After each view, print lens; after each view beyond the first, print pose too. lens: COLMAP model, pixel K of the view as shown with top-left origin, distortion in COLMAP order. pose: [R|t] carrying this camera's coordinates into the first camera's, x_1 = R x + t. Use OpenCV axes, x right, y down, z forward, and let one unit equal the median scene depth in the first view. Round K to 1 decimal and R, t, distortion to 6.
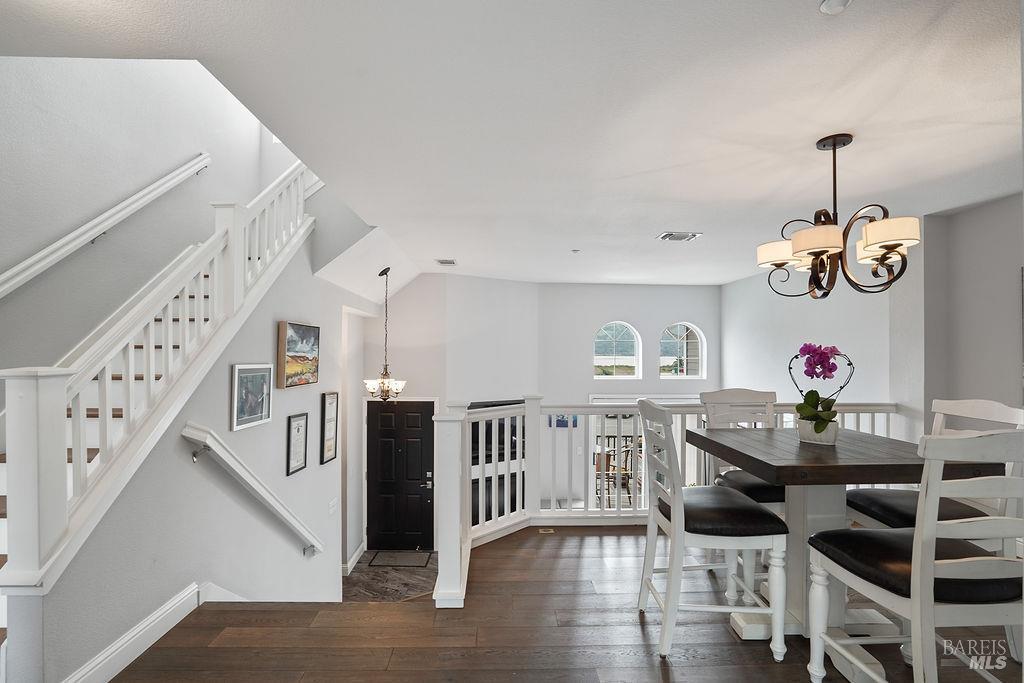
lens RADIAL K [[476.9, 0, 504.3], [0, 476.9, 353.1], [0, 0, 1]] dist [-0.047999, 0.014149]
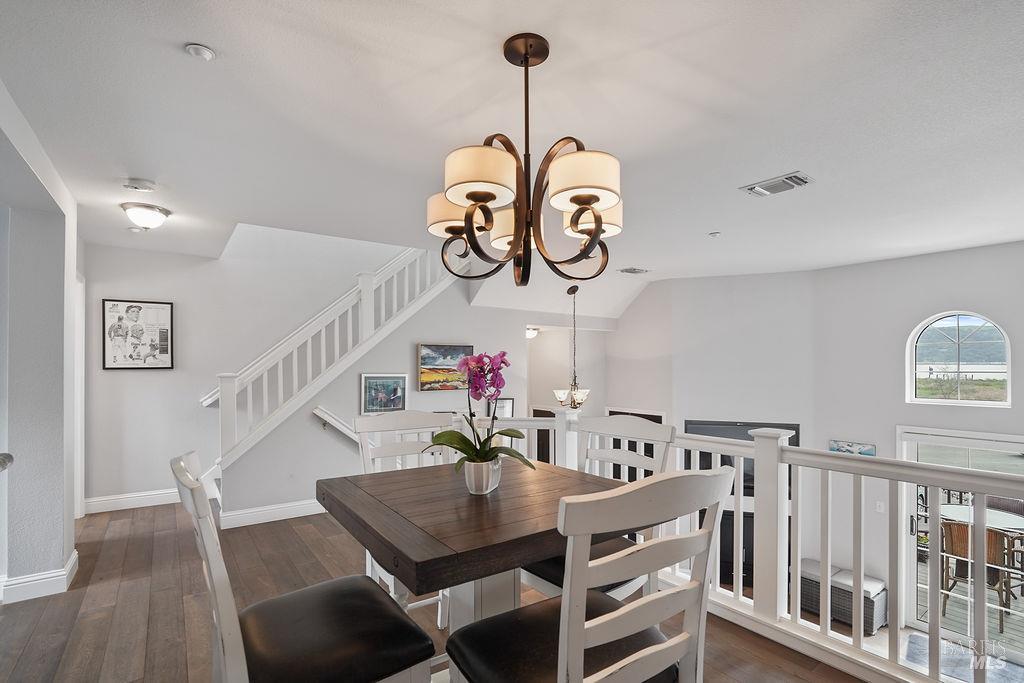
lens RADIAL K [[476.9, 0, 500.4], [0, 476.9, 365.8], [0, 0, 1]] dist [-0.047999, 0.014149]
pose [[0.570134, -0.002288, -0.821548, 0.759053], [0.005645, 0.999983, 0.001132, -0.001489], [0.821532, -0.005283, 0.570138, 0.346140]]
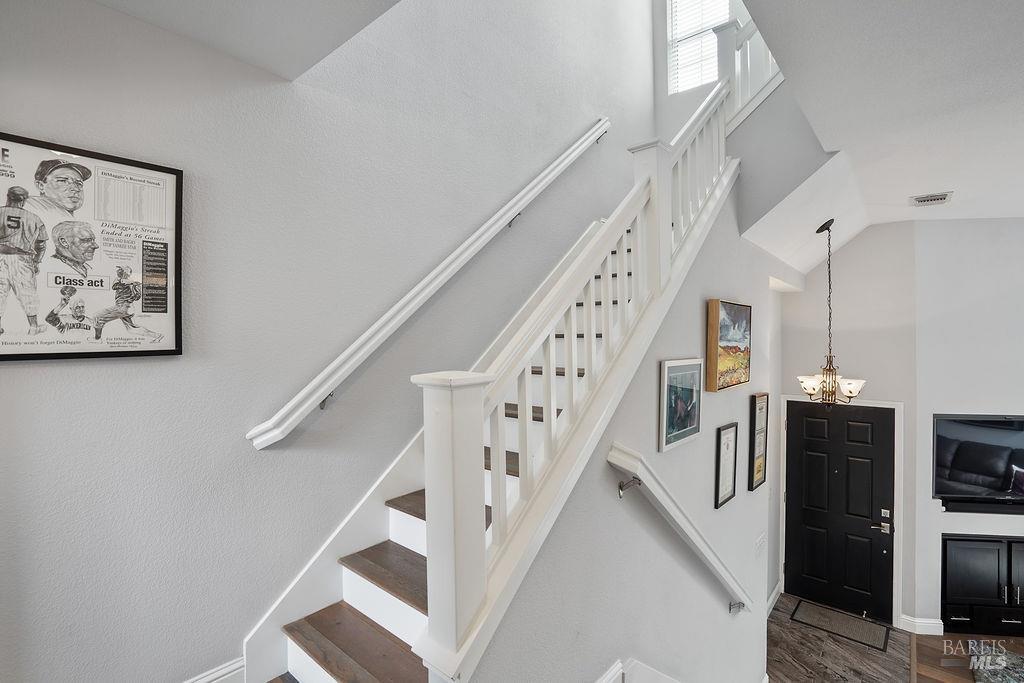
lens RADIAL K [[476.9, 0, 508.2], [0, 476.9, 340.3], [0, 0, 1]] dist [-0.047999, 0.014149]
pose [[0.745090, -0.001010, -0.666964, -0.195934], [0.007929, 0.999942, 0.007344, -0.010859], [0.666917, -0.010760, 0.745054, 0.218303]]
